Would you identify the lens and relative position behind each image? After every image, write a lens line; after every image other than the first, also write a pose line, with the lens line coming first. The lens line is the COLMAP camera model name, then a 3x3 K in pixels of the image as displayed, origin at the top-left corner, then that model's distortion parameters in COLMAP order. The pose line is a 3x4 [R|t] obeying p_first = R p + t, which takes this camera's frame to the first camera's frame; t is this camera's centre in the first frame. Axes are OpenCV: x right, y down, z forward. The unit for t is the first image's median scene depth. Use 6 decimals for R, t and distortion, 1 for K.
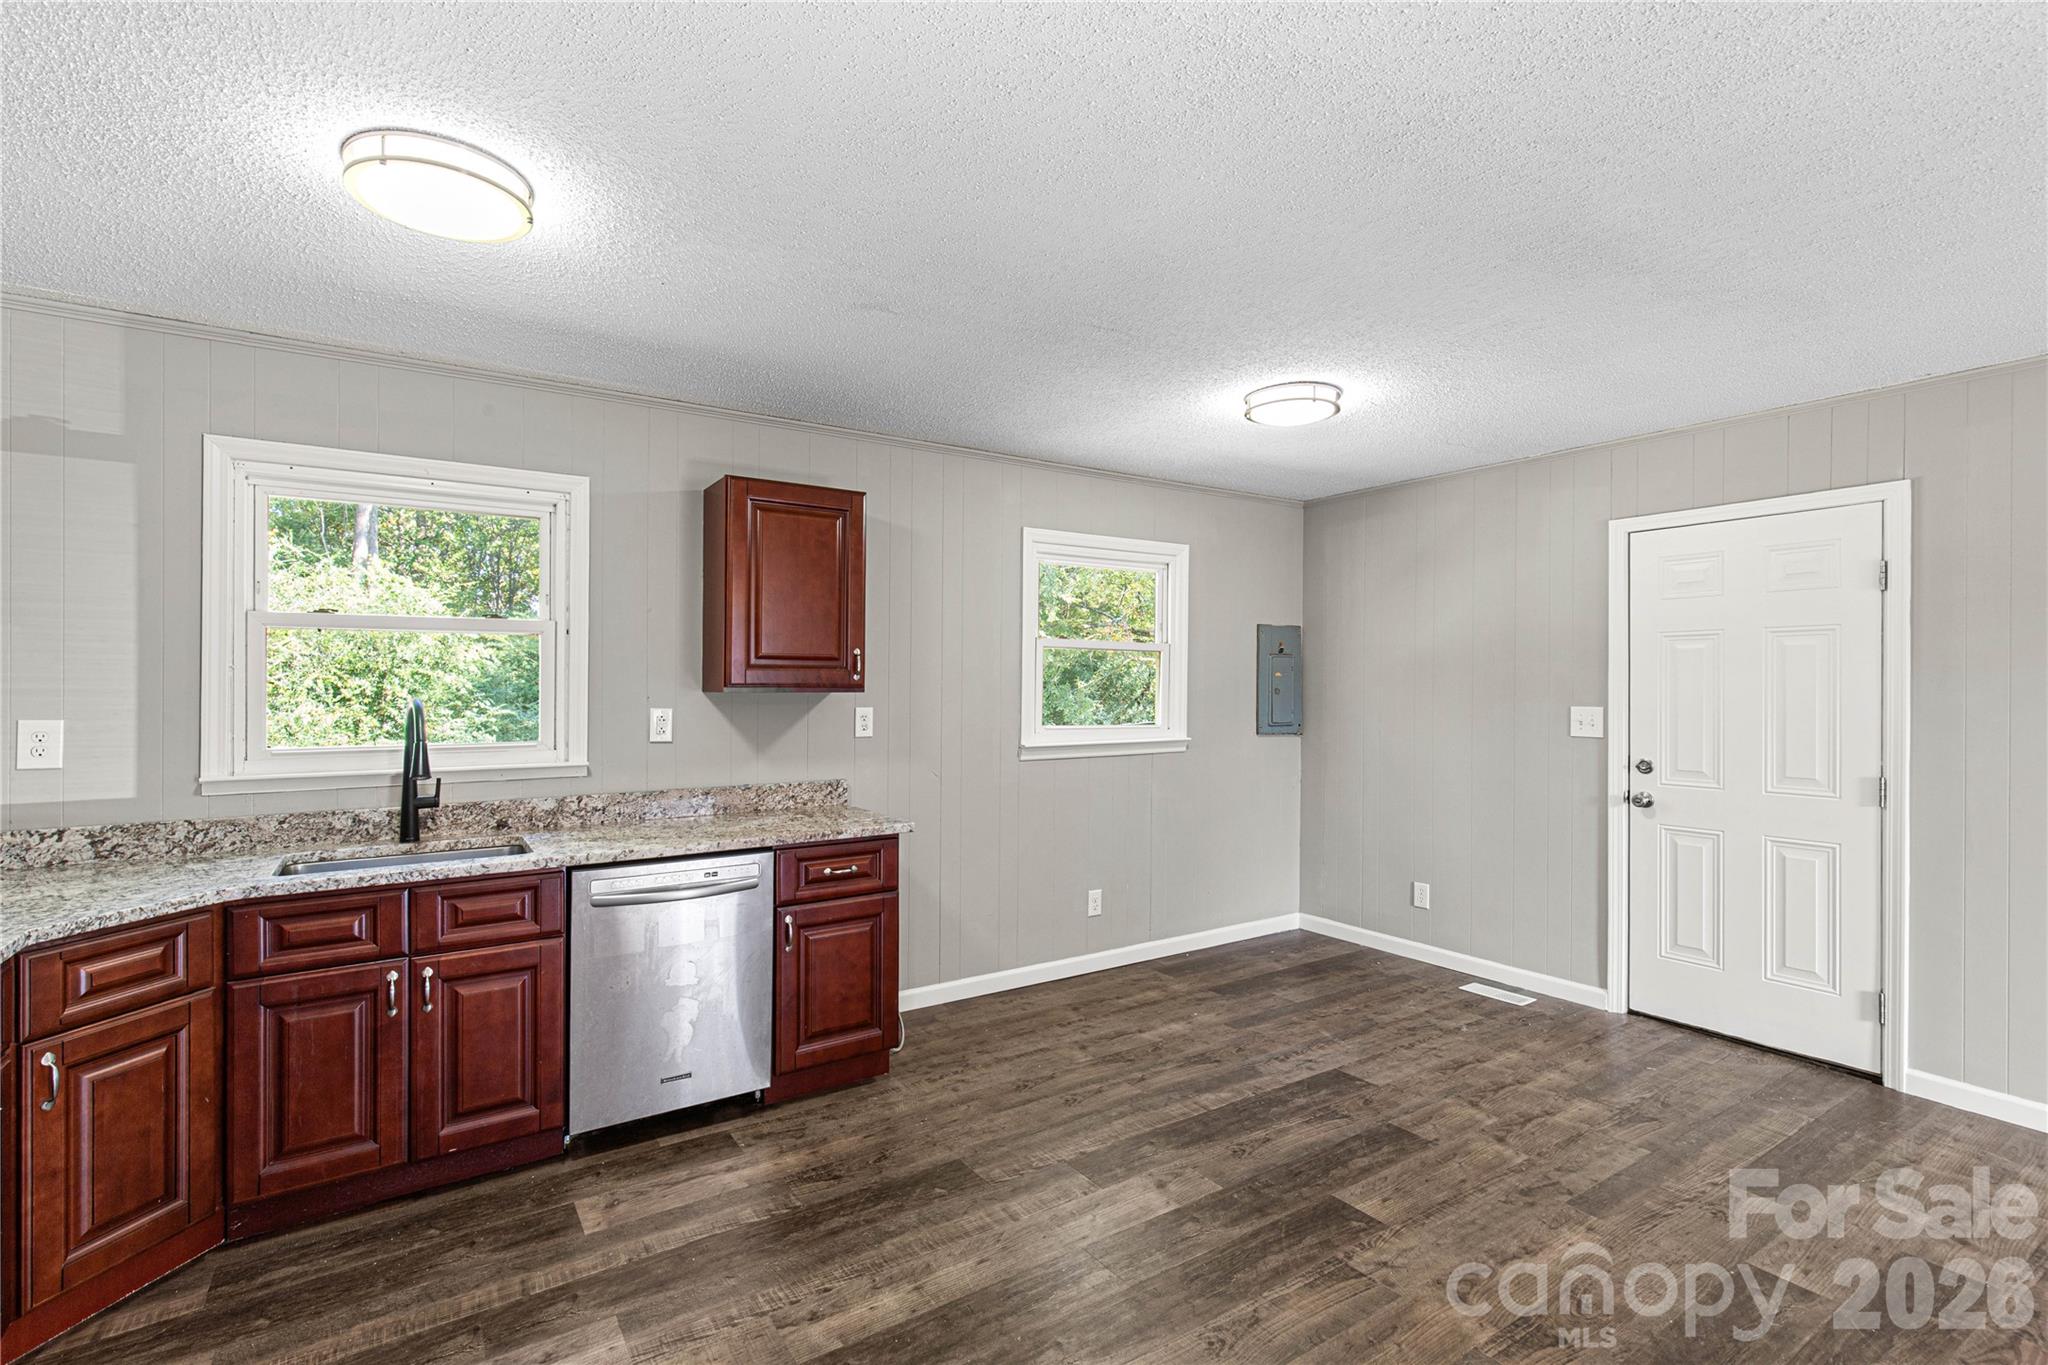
lens RADIAL K [[932.7, 0, 1020.4], [0, 932.7, 689.4], [0, 0, 1]] dist [0.007960, -0.003500]
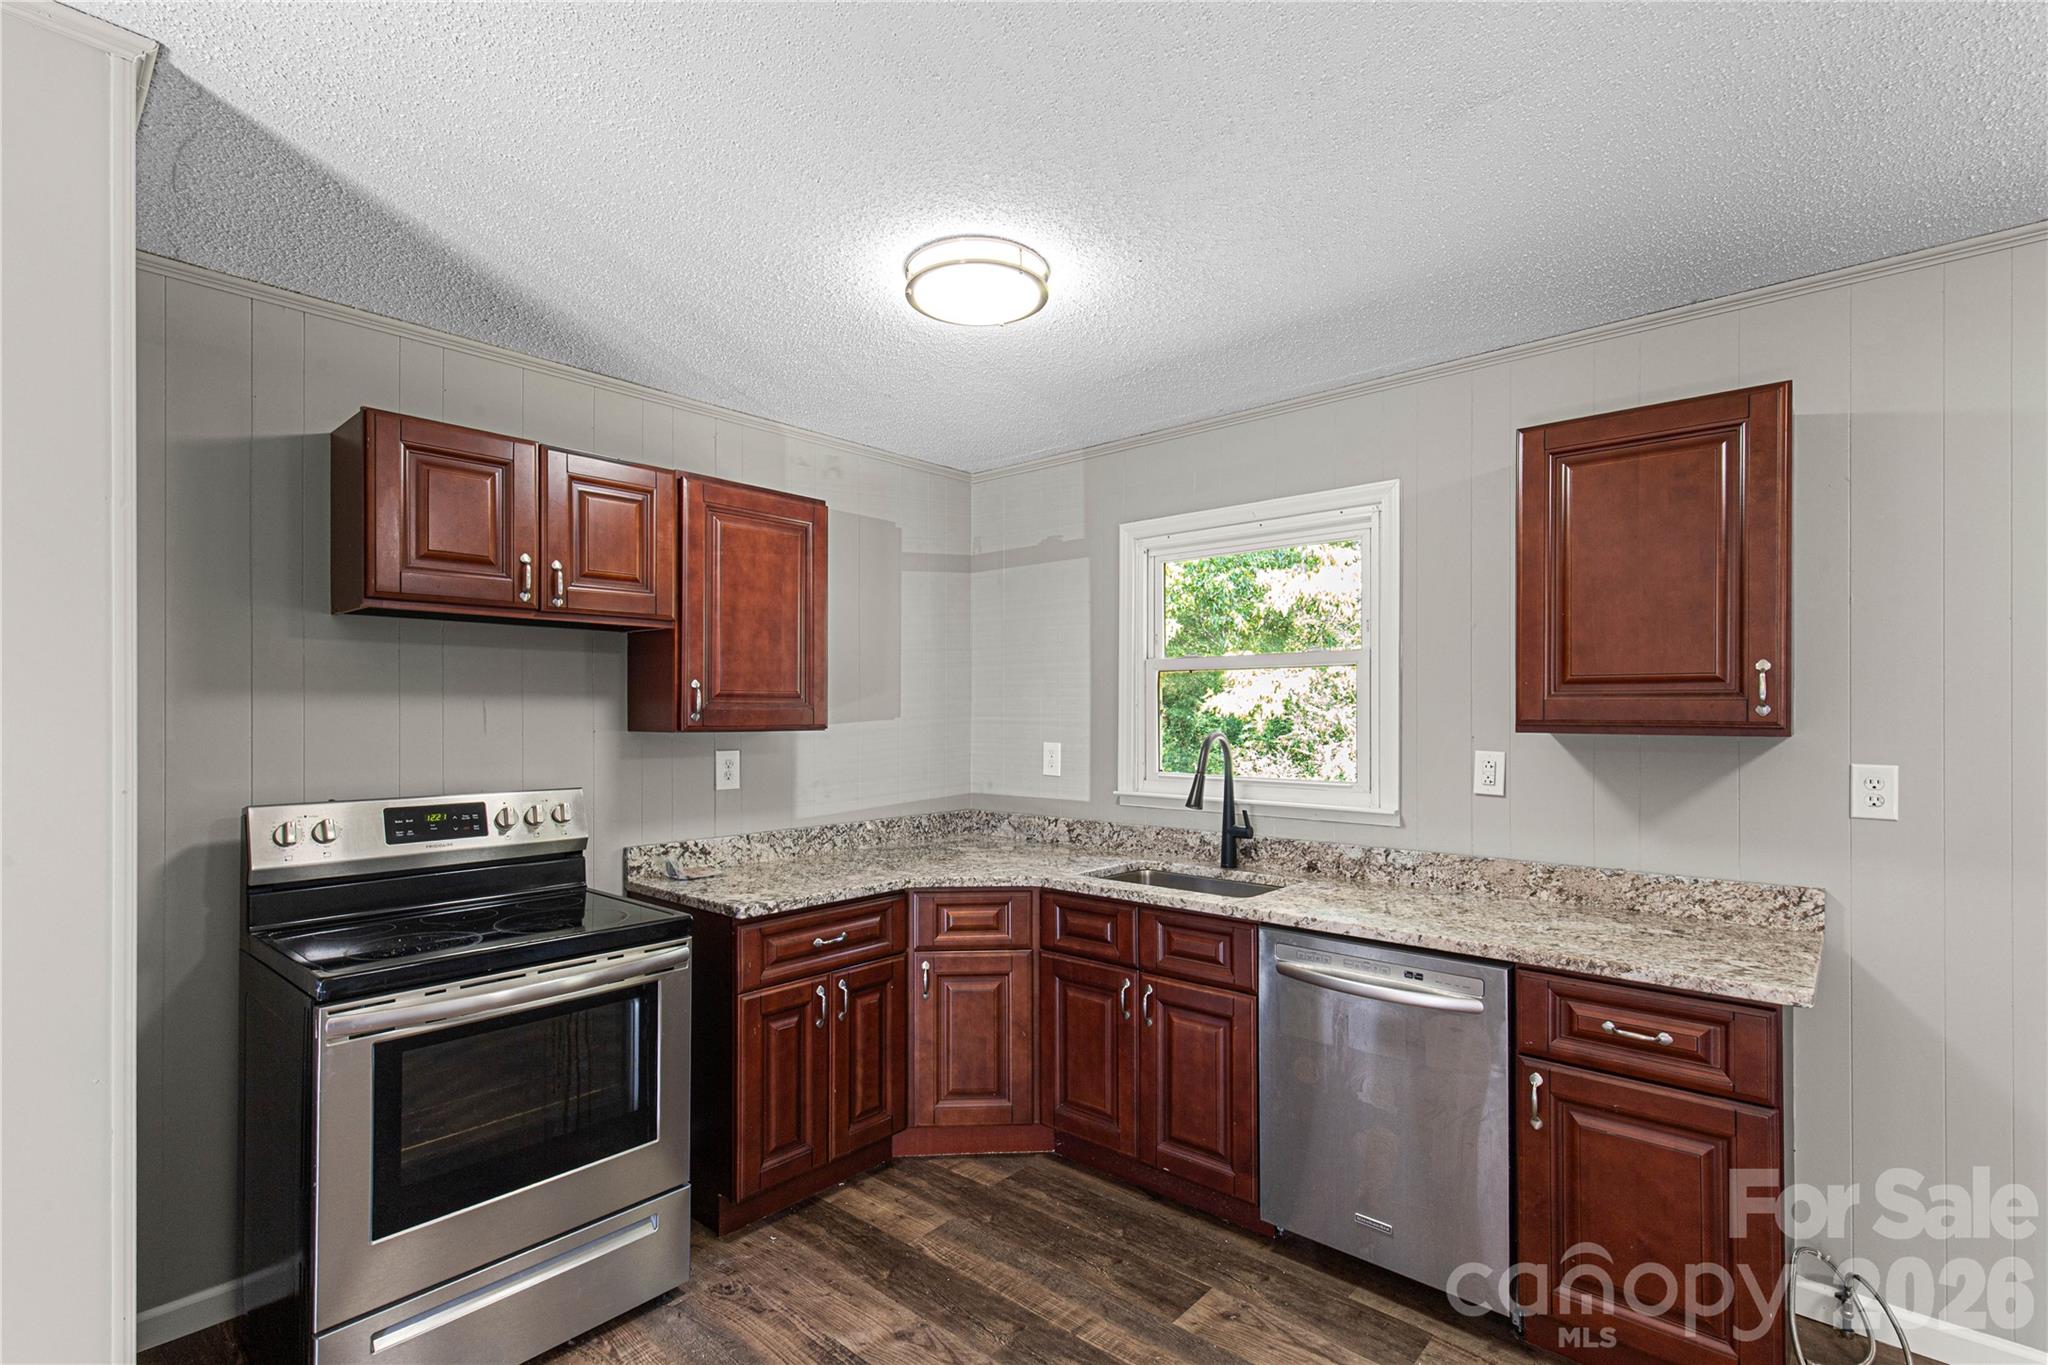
lens RADIAL K [[932.7, 0, 1014.9], [0, 932.7, 708.5], [0, 0, 1]] dist [0.007960, -0.003500]
pose [[0.259194, -0.006369, -0.965804, 0.301241], [-0.007019, 0.999939, -0.008477, -0.006833], [0.965800, 0.008976, 0.259134, 0.482418]]
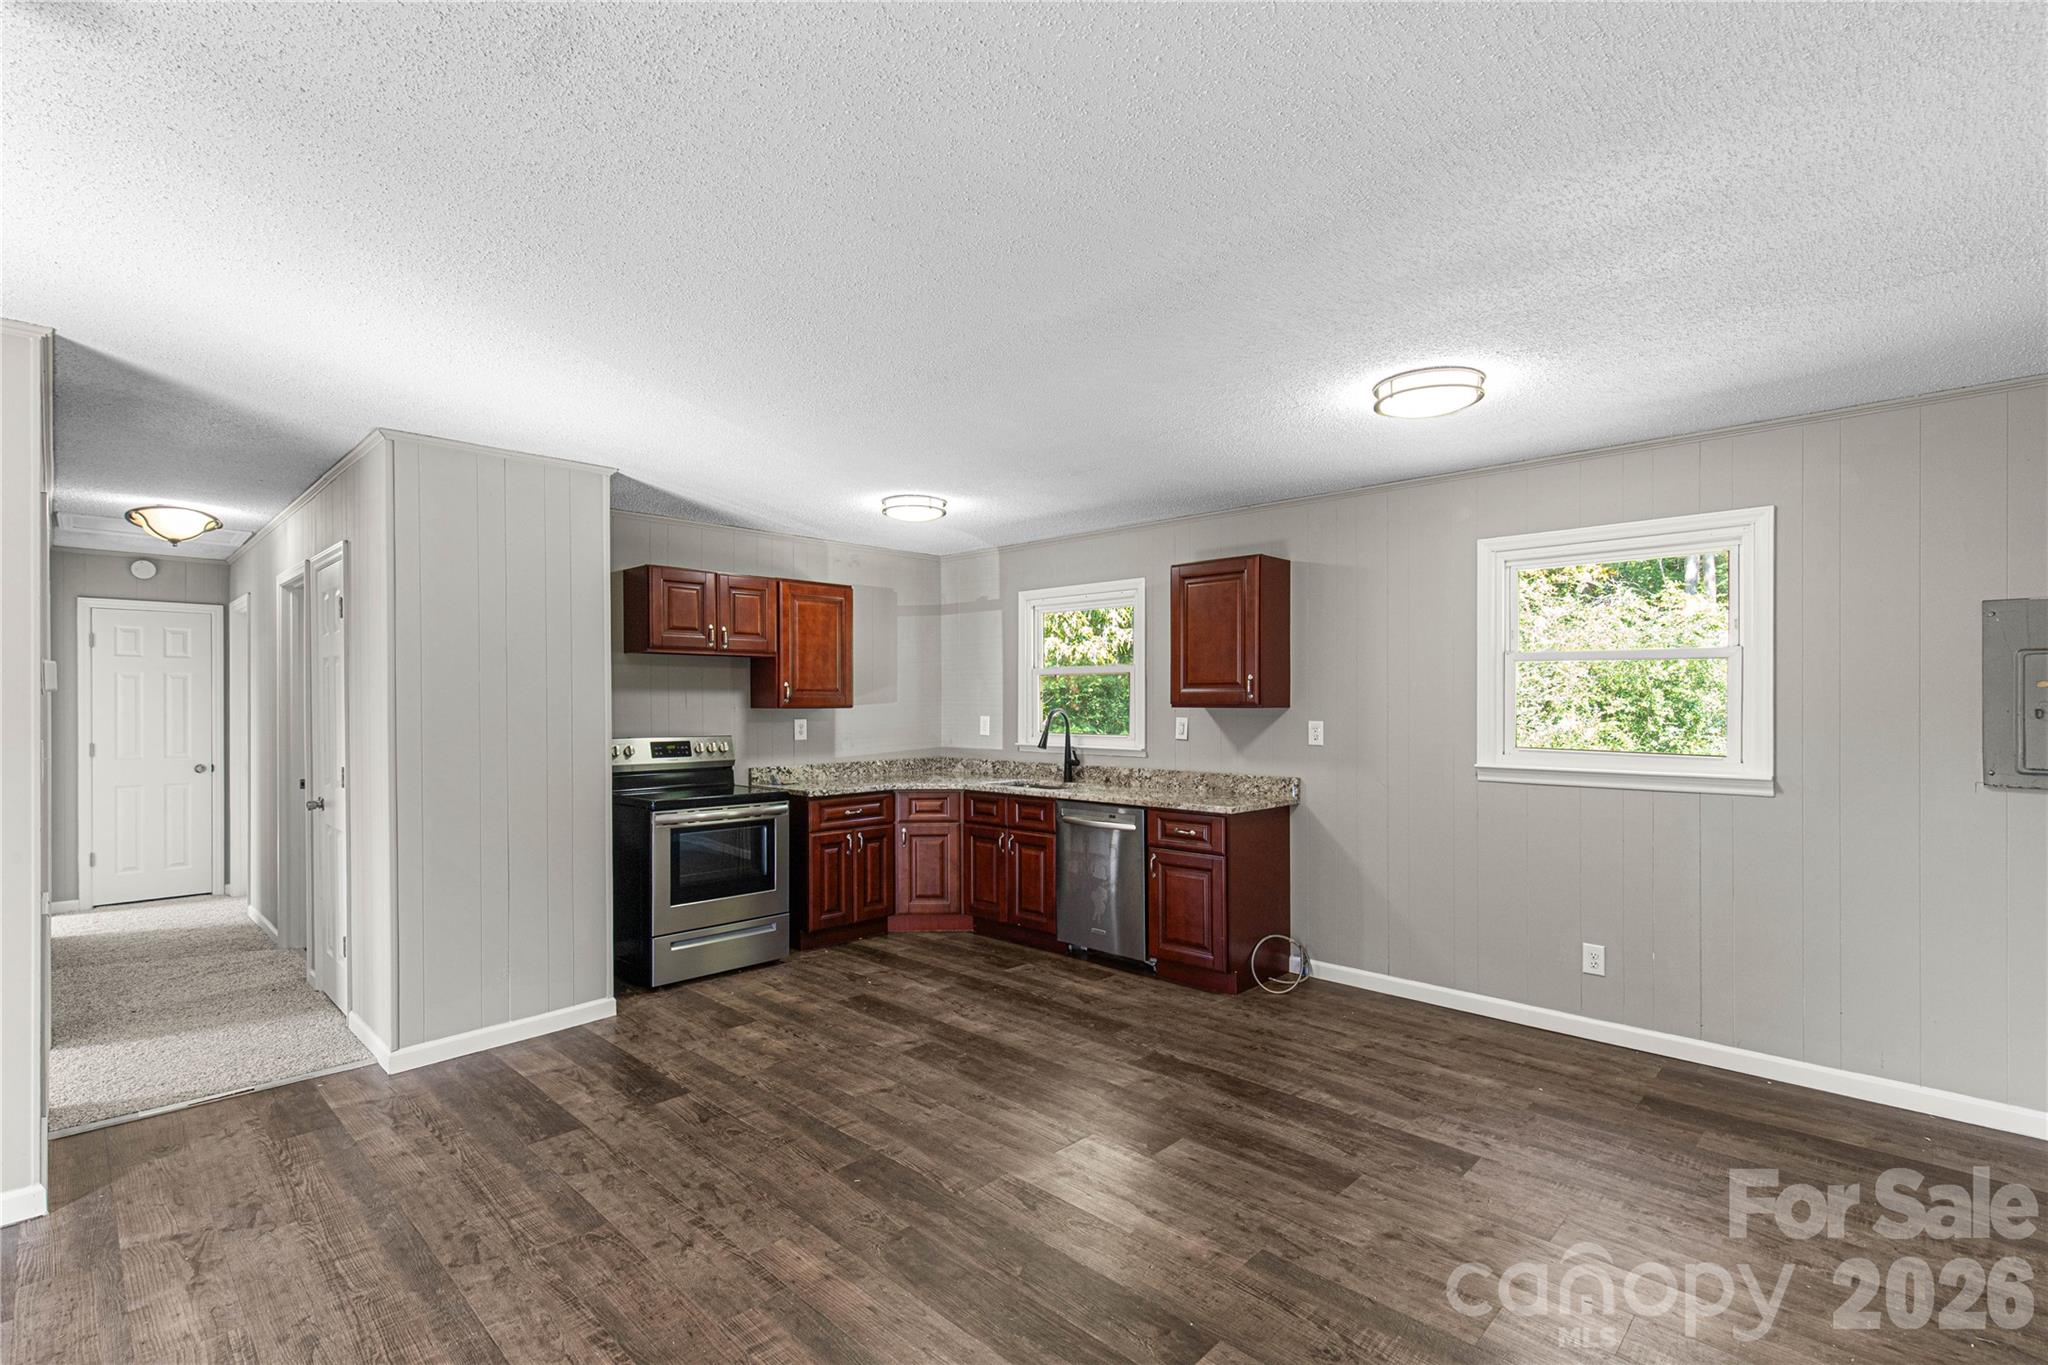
lens RADIAL K [[932.7, 0, 1018.8], [0, 932.7, 704.6], [0, 0, 1]] dist [0.007960, -0.003500]
pose [[0.218682, 0.001967, -0.975794, 1.215832], [-0.006051, 0.999981, 0.000660, -0.000509], [0.975777, 0.005760, 0.218690, 0.461719]]
